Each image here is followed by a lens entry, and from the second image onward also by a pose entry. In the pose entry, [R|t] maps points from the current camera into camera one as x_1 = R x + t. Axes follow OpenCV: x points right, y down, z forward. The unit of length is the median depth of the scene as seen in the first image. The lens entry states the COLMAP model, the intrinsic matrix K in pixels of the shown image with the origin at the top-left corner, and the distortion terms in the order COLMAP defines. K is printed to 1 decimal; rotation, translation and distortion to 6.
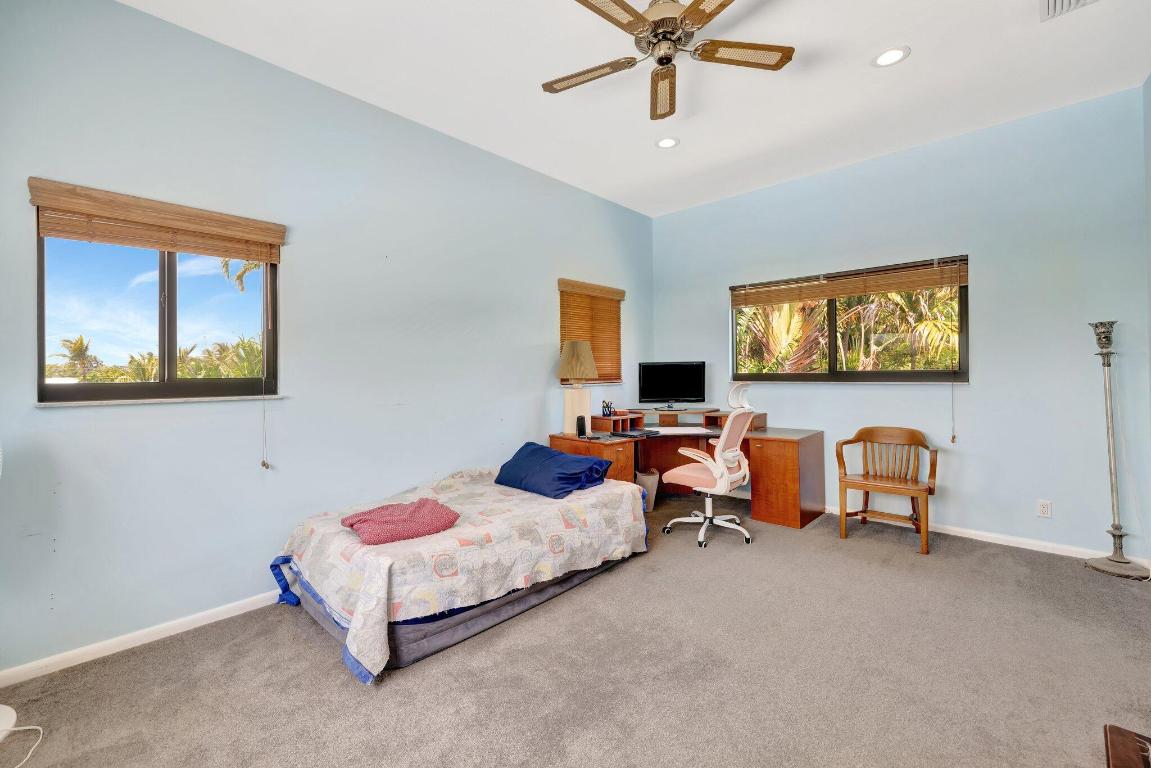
lens RADIAL K [[487.9, 0, 576.7], [0, 487.9, 373.0], [0, 0, 1]] dist [0.001300, 0.000299]
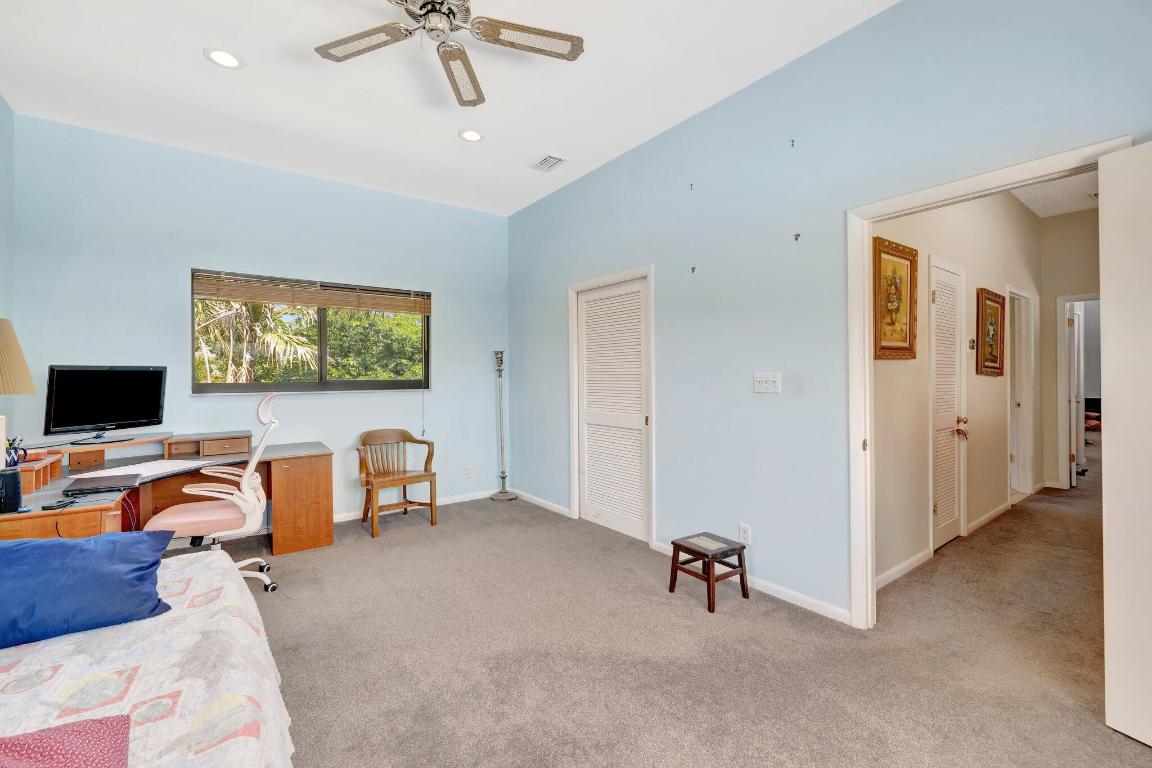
lens RADIAL K [[485.3, 0, 570.6], [0, 485.3, 379.7], [0, 0, 1]] dist [0.000166, -0.000083]
pose [[0.184441, 0.001072, 0.982843, -0.449927], [0.003978, 0.999990, -0.001838, -0.002002], [-0.982836, 0.004249, 0.184435, 0.411074]]
